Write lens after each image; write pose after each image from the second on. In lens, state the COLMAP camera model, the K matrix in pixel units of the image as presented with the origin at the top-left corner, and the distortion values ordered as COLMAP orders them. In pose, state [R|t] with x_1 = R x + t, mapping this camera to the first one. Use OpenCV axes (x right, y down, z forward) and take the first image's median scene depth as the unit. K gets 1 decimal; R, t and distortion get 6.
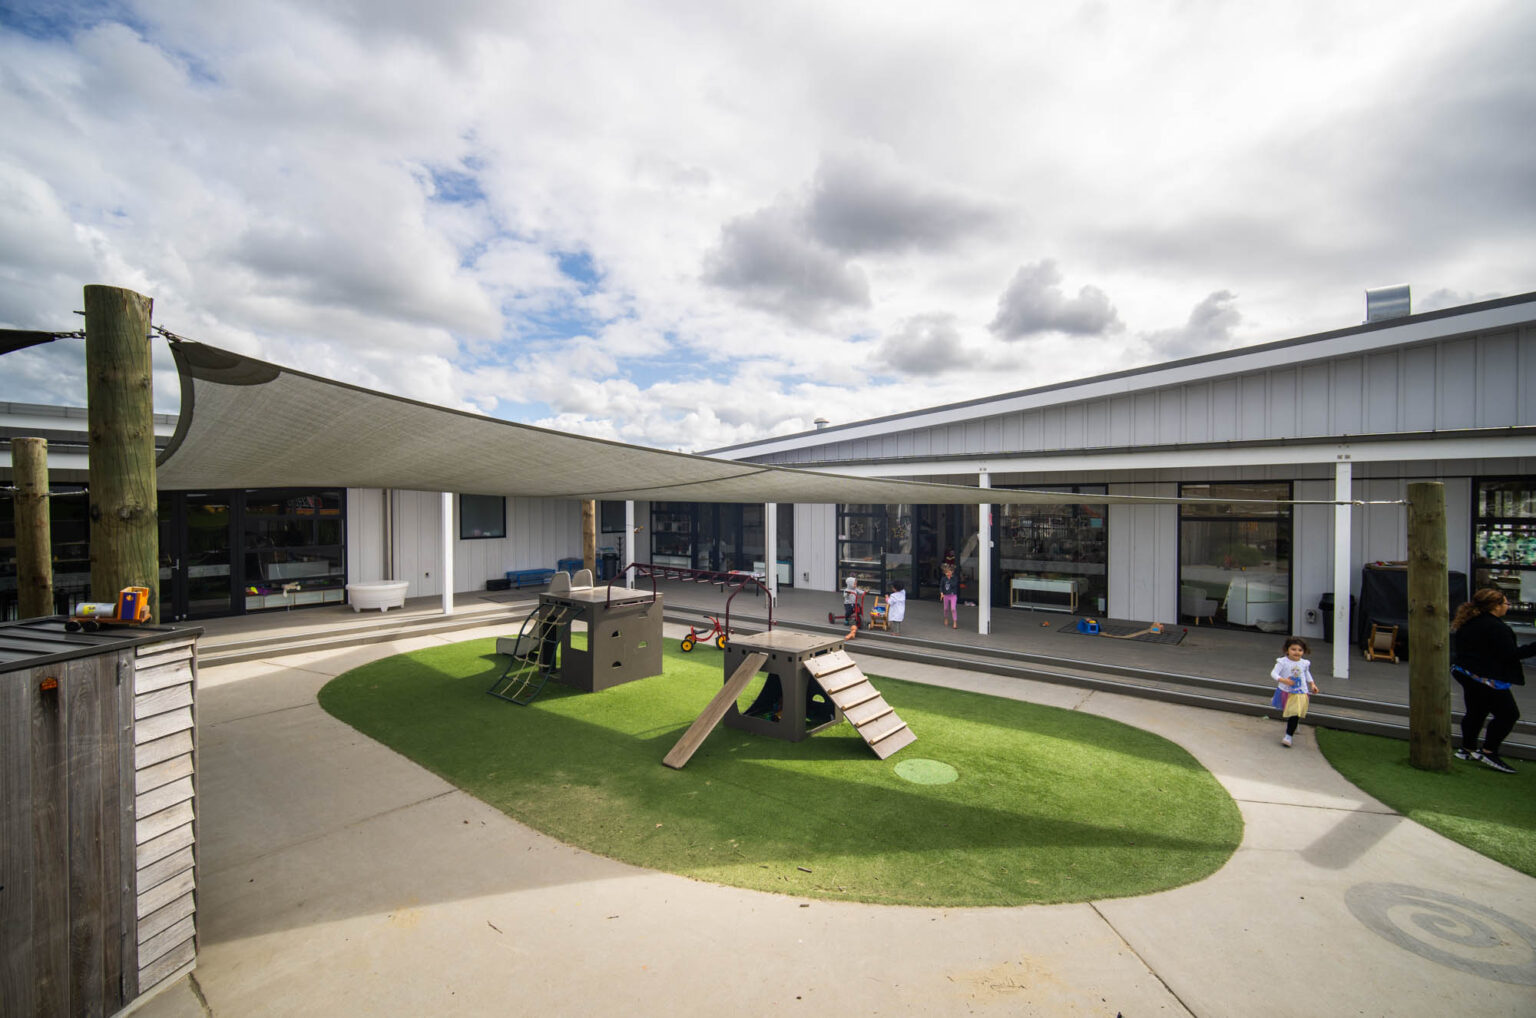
lens RADIAL K [[630.3, 0, 768.0], [0, 630.3, 509.0], [0, 0, 1]] dist [-0.001002, -0.000042]
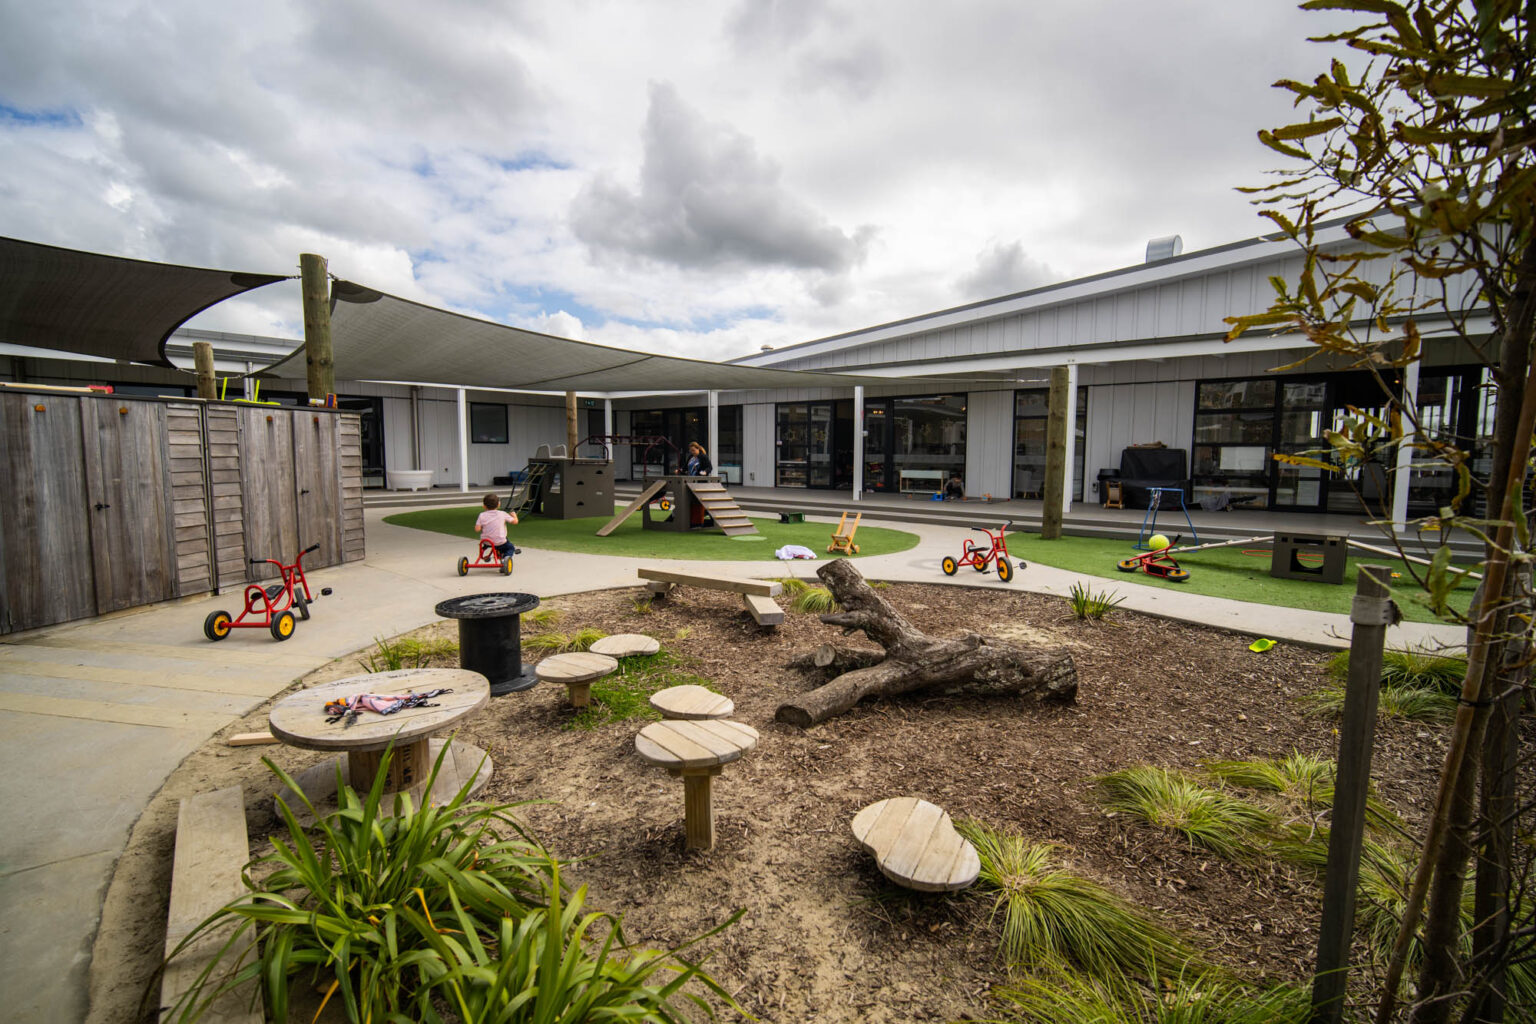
lens RADIAL K [[666.7, 0, 768.0], [0, 666.7, 512.0], [0, 0, 1]] dist [0.000208, -0.000099]
pose [[0.999440, 0.010531, -0.031775, 0.177066], [-0.007974, 0.996799, 0.079545, 0.098646], [0.032511, -0.079247, 0.996325, -0.383520]]
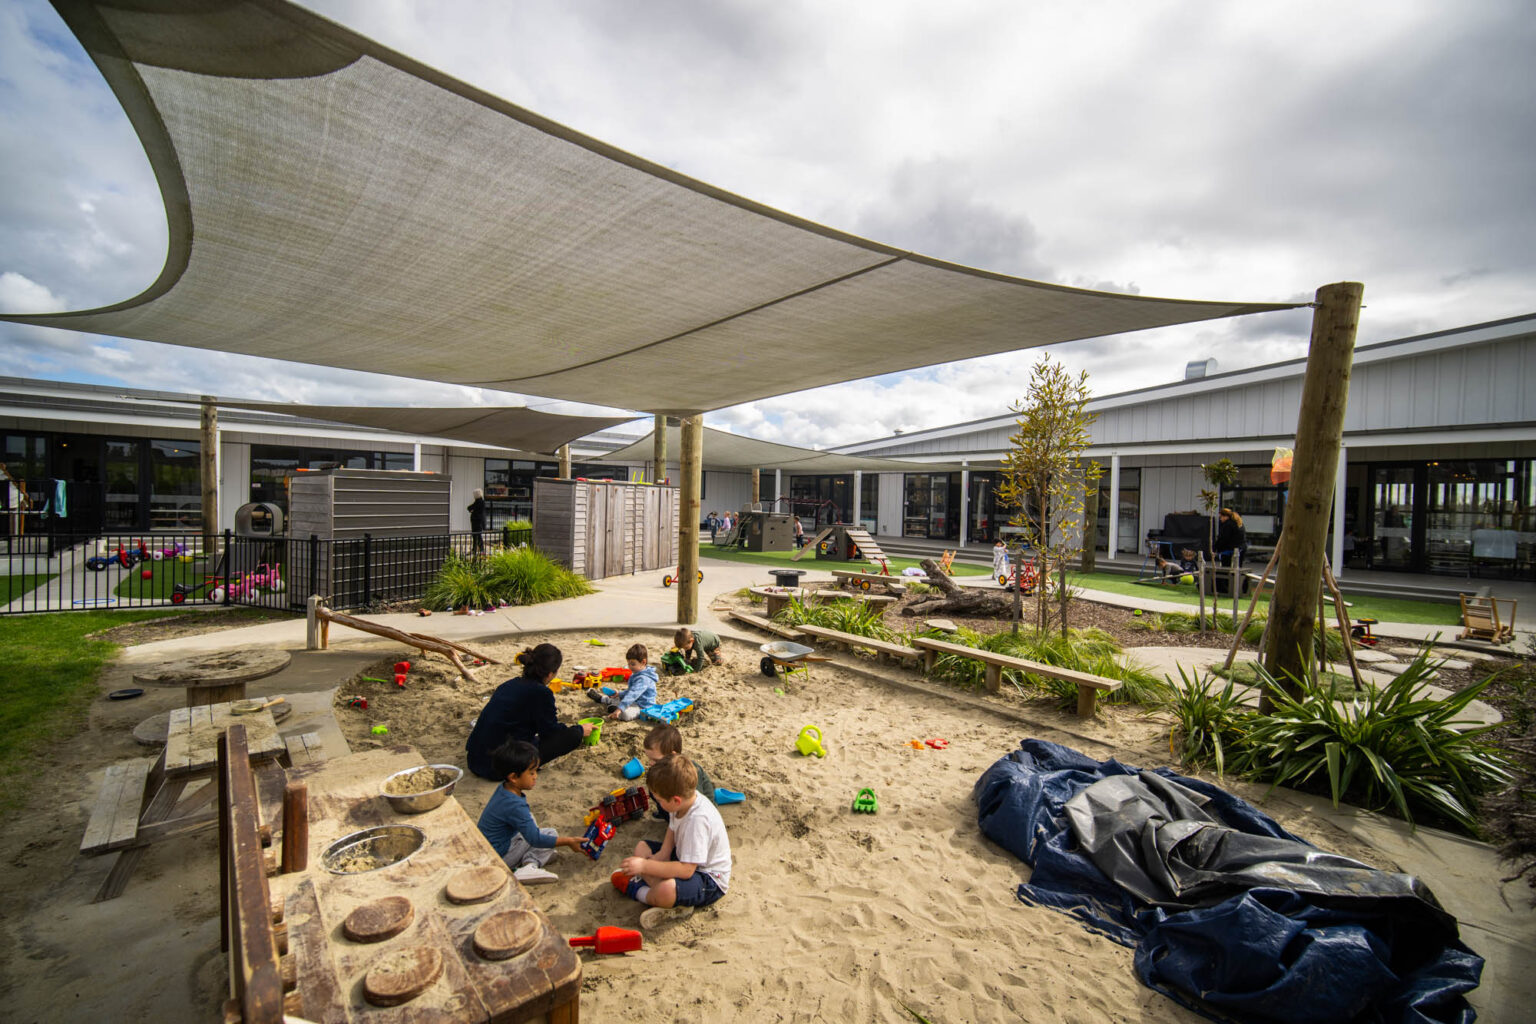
lens RADIAL K [[666.7, 0, 768.0], [0, 666.7, 512.0], [0, 0, 1]] dist [0.000208, -0.000099]
pose [[0.975206, 0.031632, -0.219027, 0.187370], [-0.031432, 0.999496, 0.004397, 0.092010], [0.219056, 0.002597, 0.975709, -0.938306]]
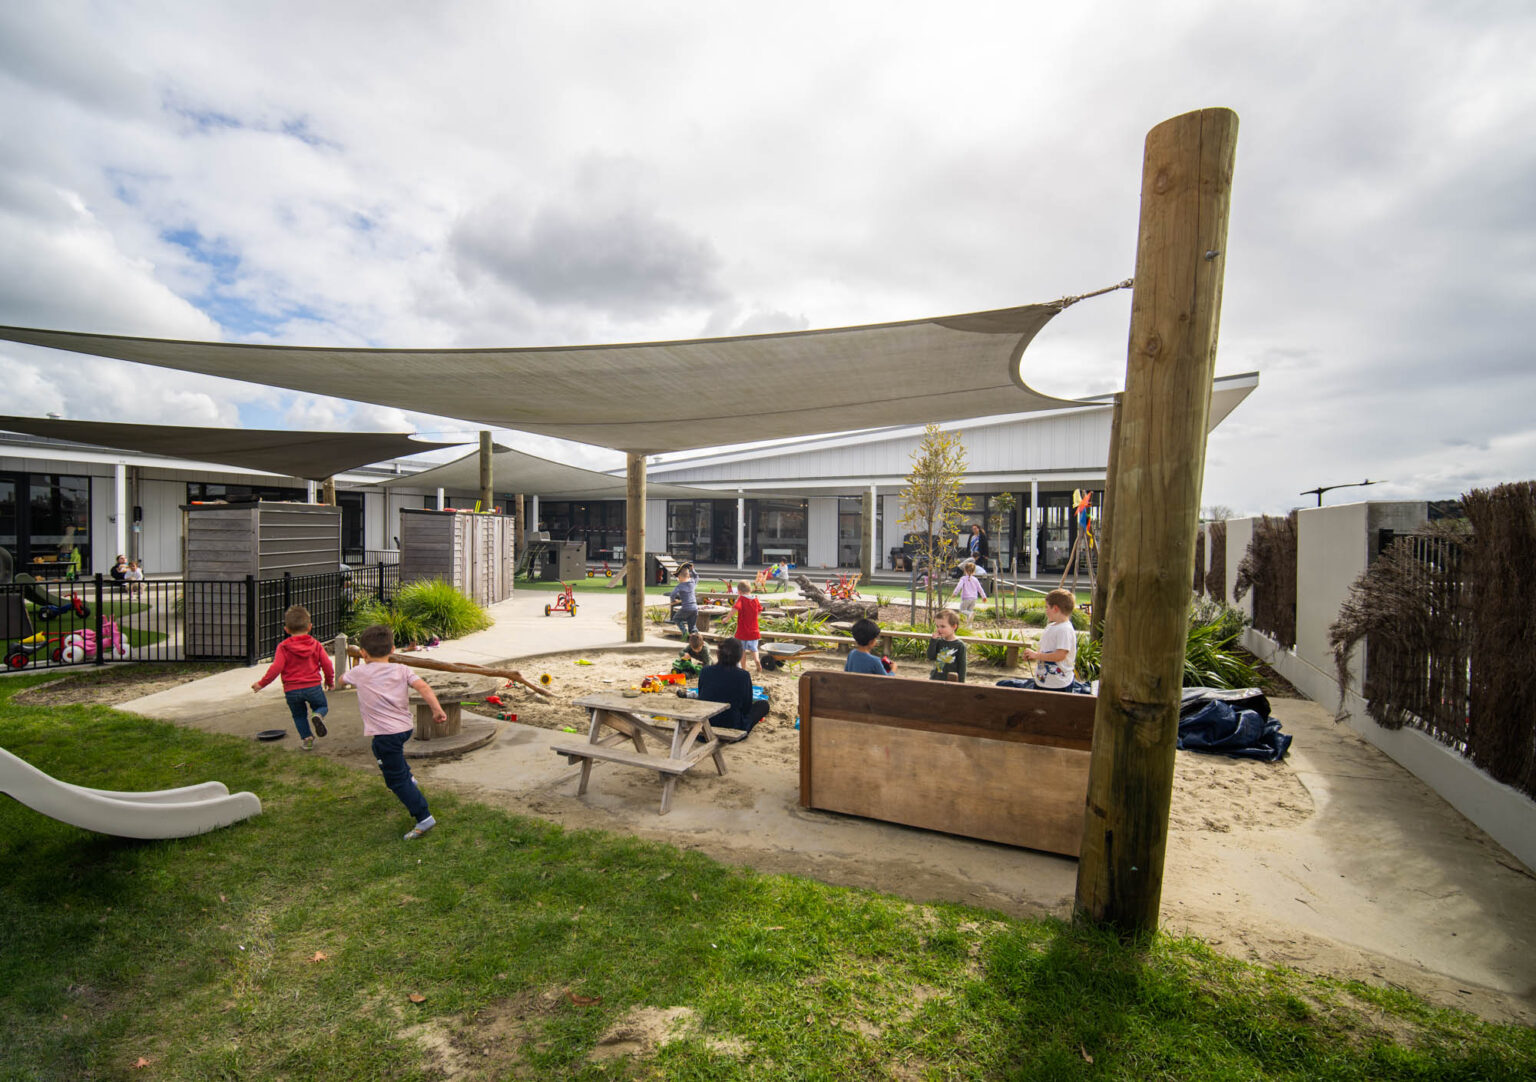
lens RADIAL K [[728.0, 0, 705.8], [0, 728.0, 547.3], [0, 0, 1]] dist [0.024016, -0.000043]
pose [[0.986390, 0.006300, 0.164304, -0.131180], [-0.007687, 0.999940, 0.007809, 0.099303], [-0.164245, -0.008966, 0.986379, -1.130264]]
